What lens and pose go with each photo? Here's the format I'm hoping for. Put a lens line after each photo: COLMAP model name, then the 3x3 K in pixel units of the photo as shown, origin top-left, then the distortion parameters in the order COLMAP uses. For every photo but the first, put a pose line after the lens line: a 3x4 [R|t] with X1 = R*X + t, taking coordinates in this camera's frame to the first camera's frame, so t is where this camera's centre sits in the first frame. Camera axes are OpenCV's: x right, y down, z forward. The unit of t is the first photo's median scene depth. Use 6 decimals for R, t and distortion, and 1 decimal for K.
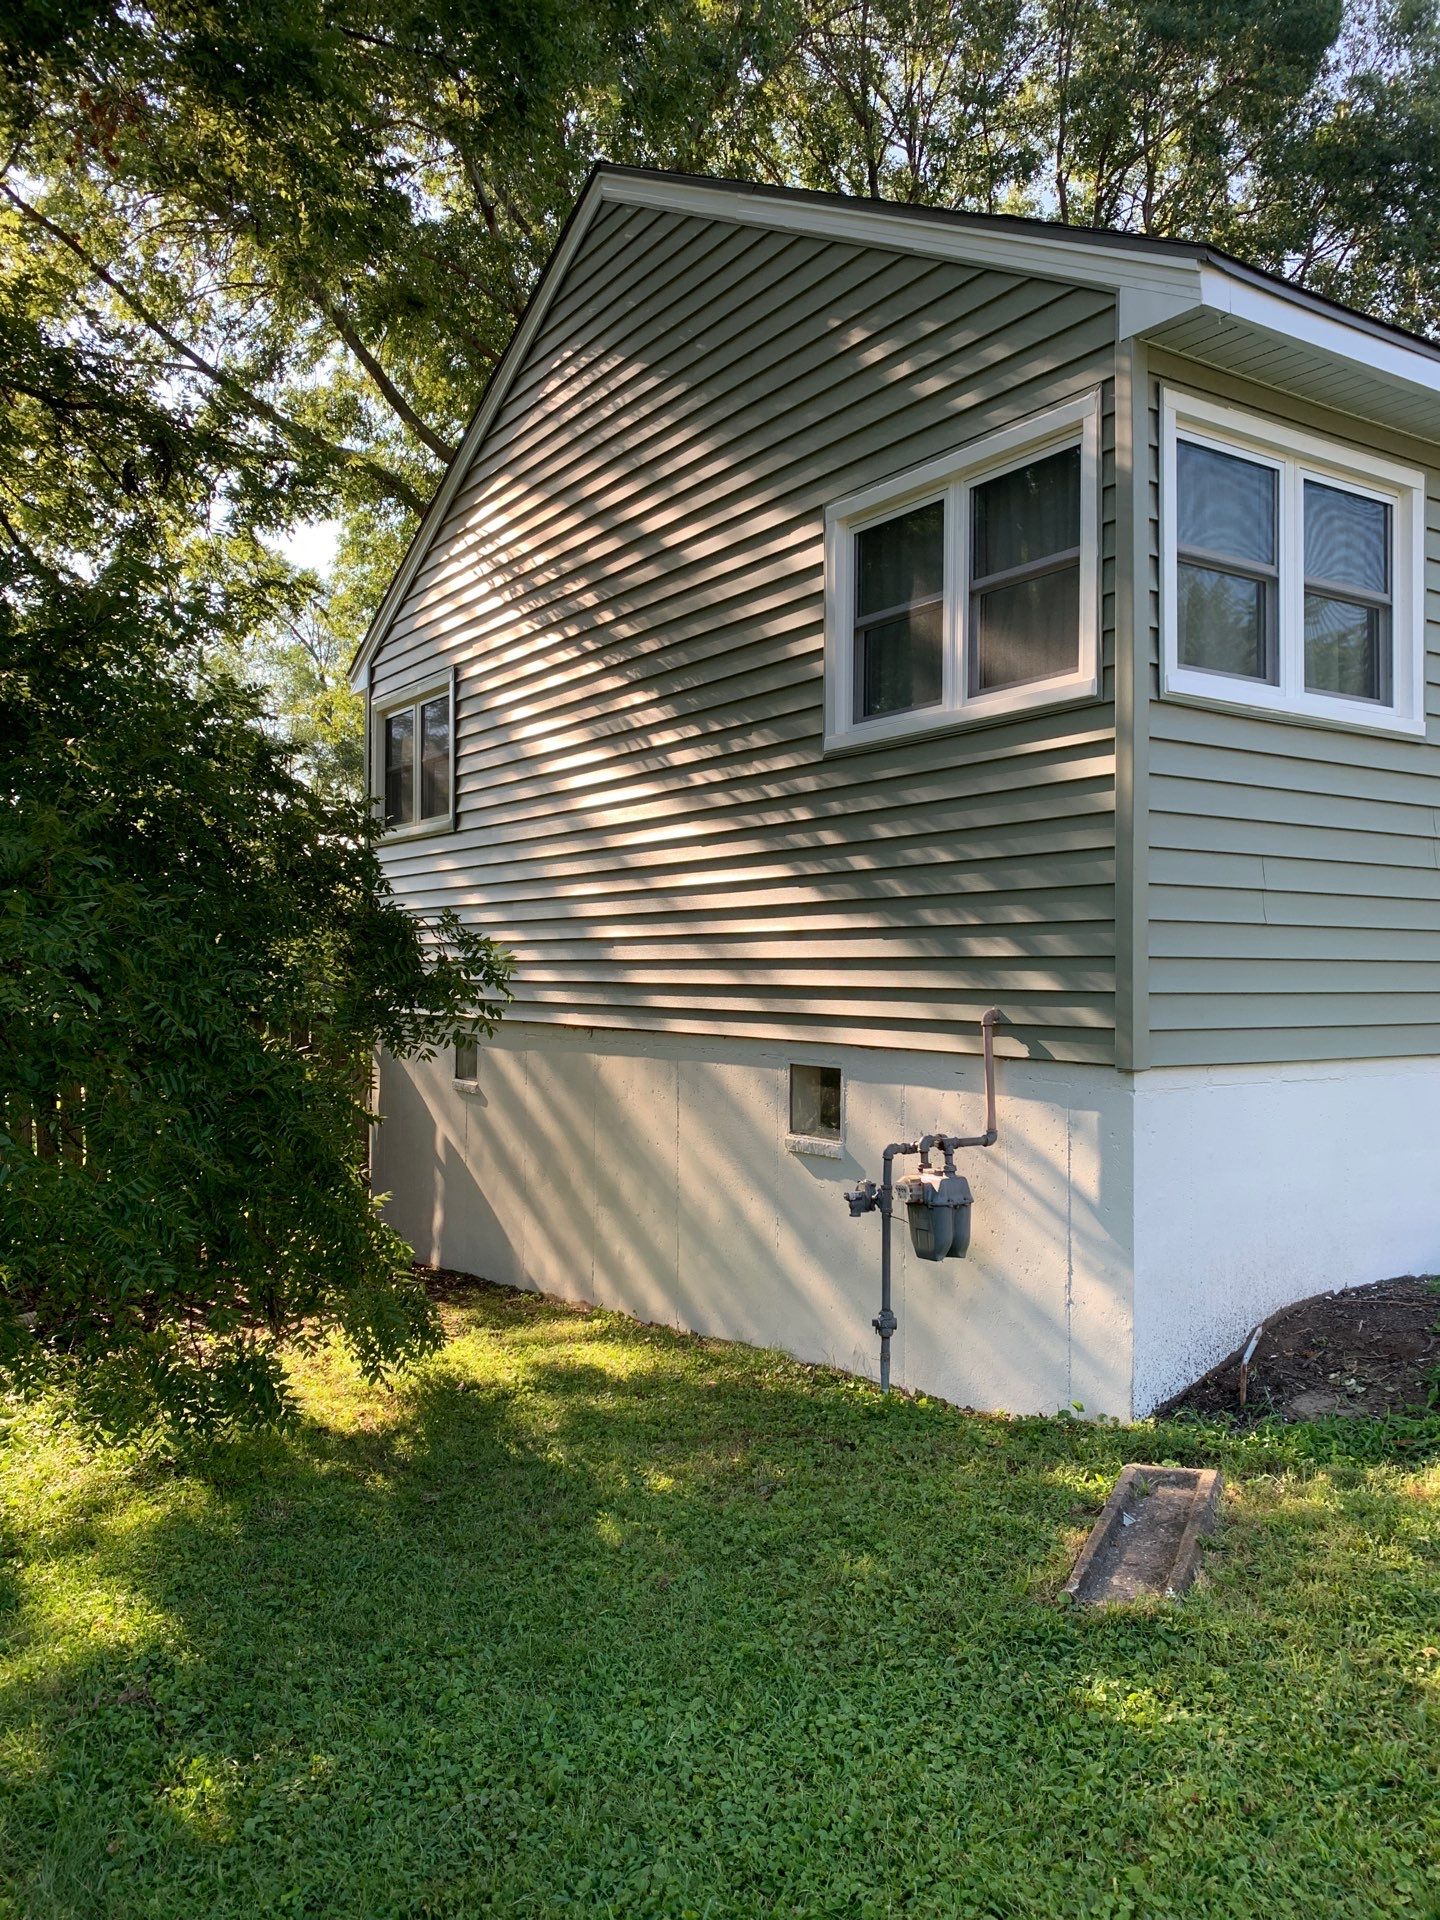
lens RADIAL K [[1454.5, 0, 719.4], [0, 1454.5, 959.8], [0, 0, 1]] dist [0.004571, -0.003806]
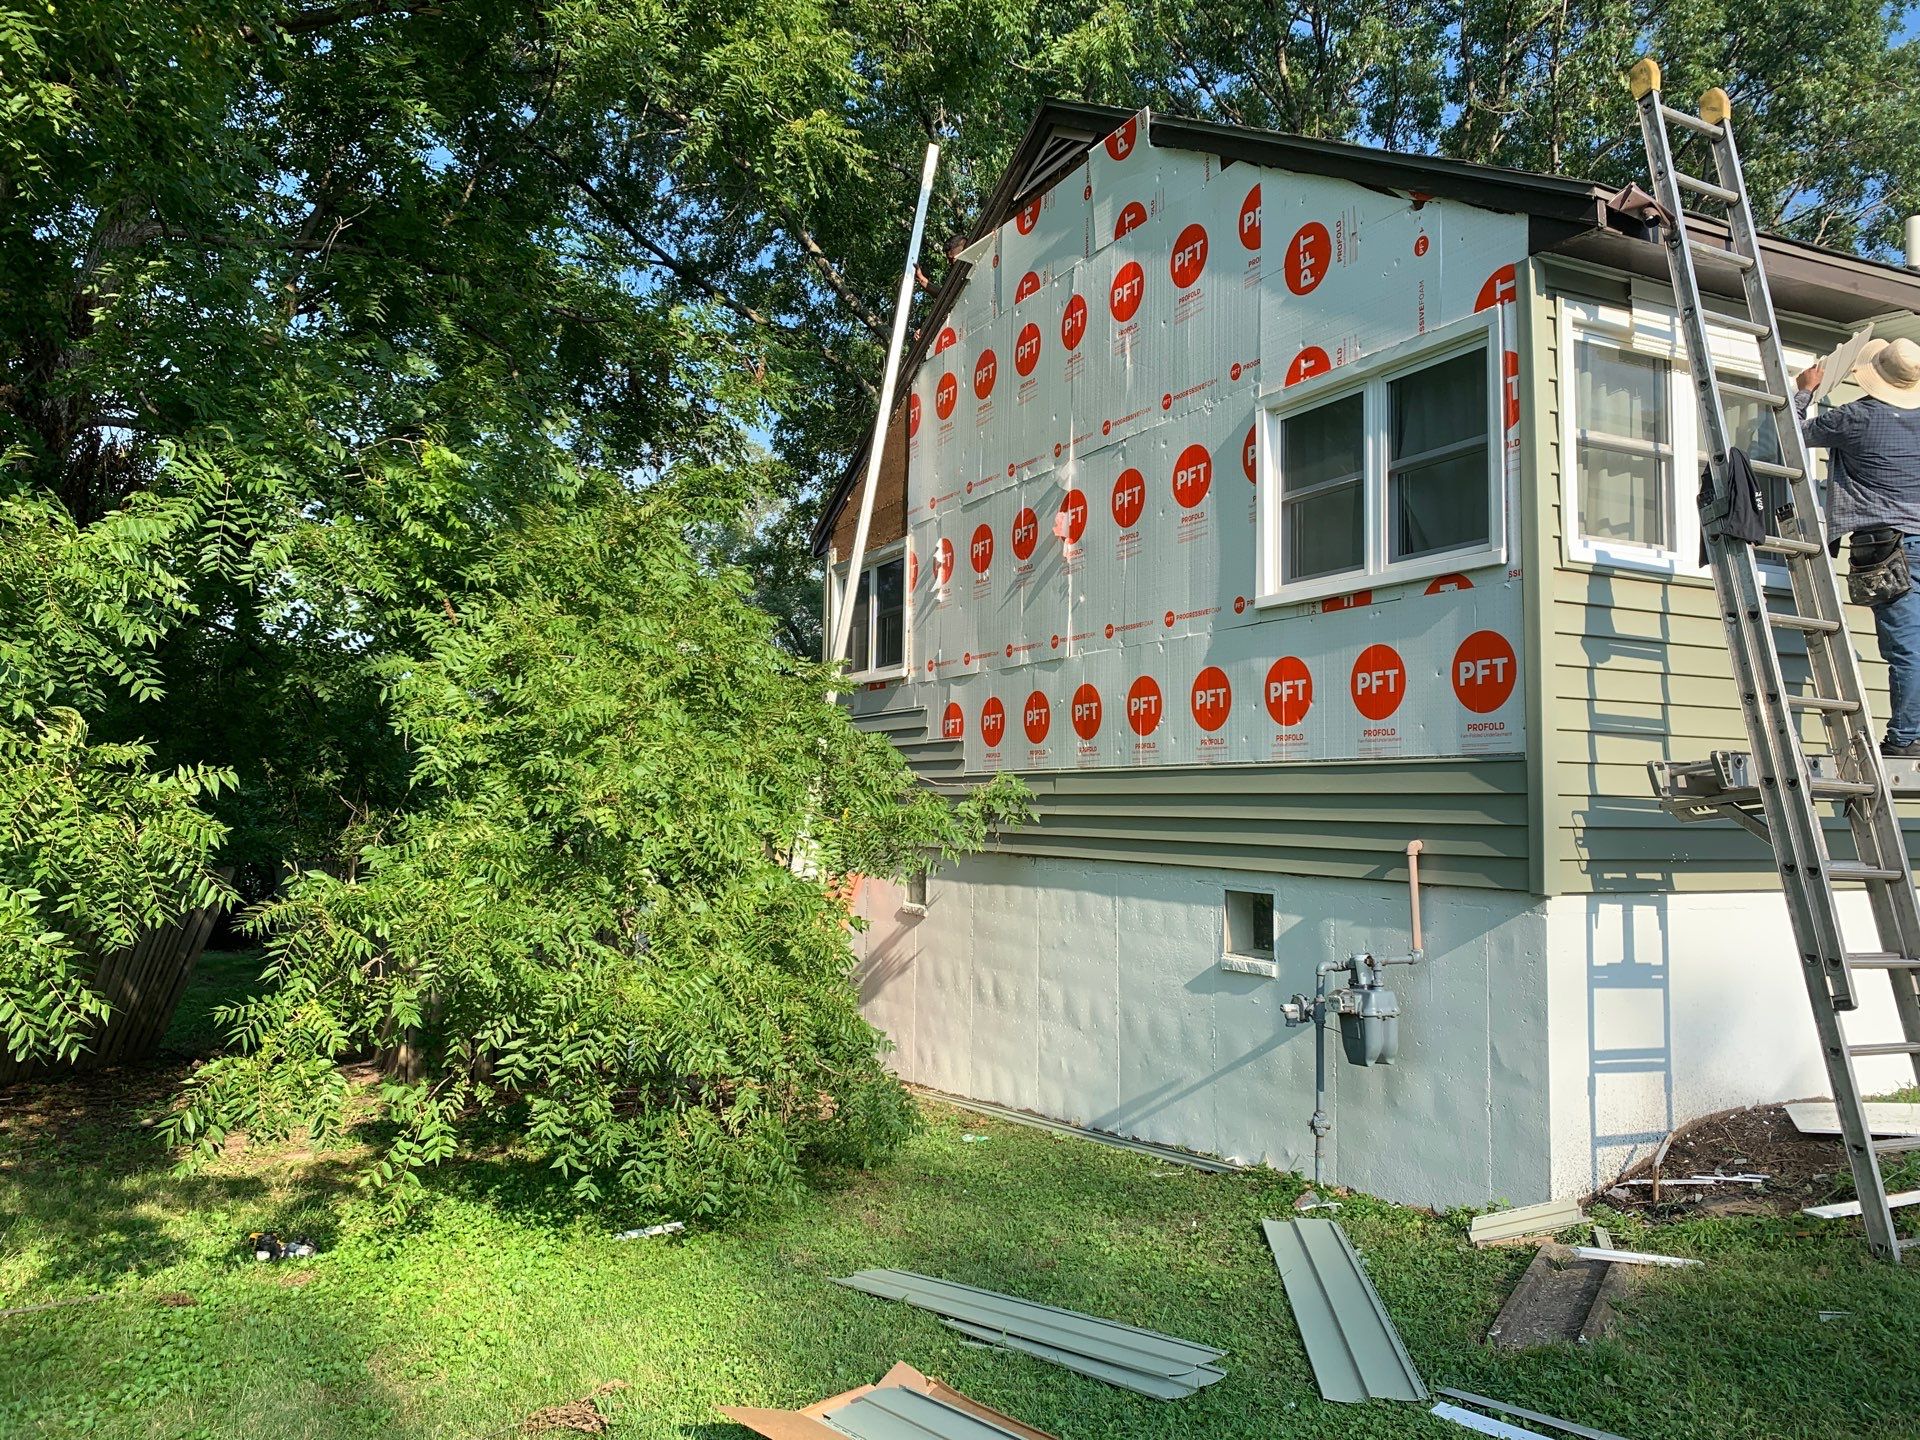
lens RADIAL K [[1454.5, 0, 953.7], [0, 1454.5, 713.5], [0, 0, 1]] dist [0.004571, -0.003806]
pose [[0.993405, -0.003991, -0.114588, -0.033668], [-0.002621, 0.998343, -0.057488, 0.000386], [0.114628, 0.057409, 0.991748, -0.147482]]
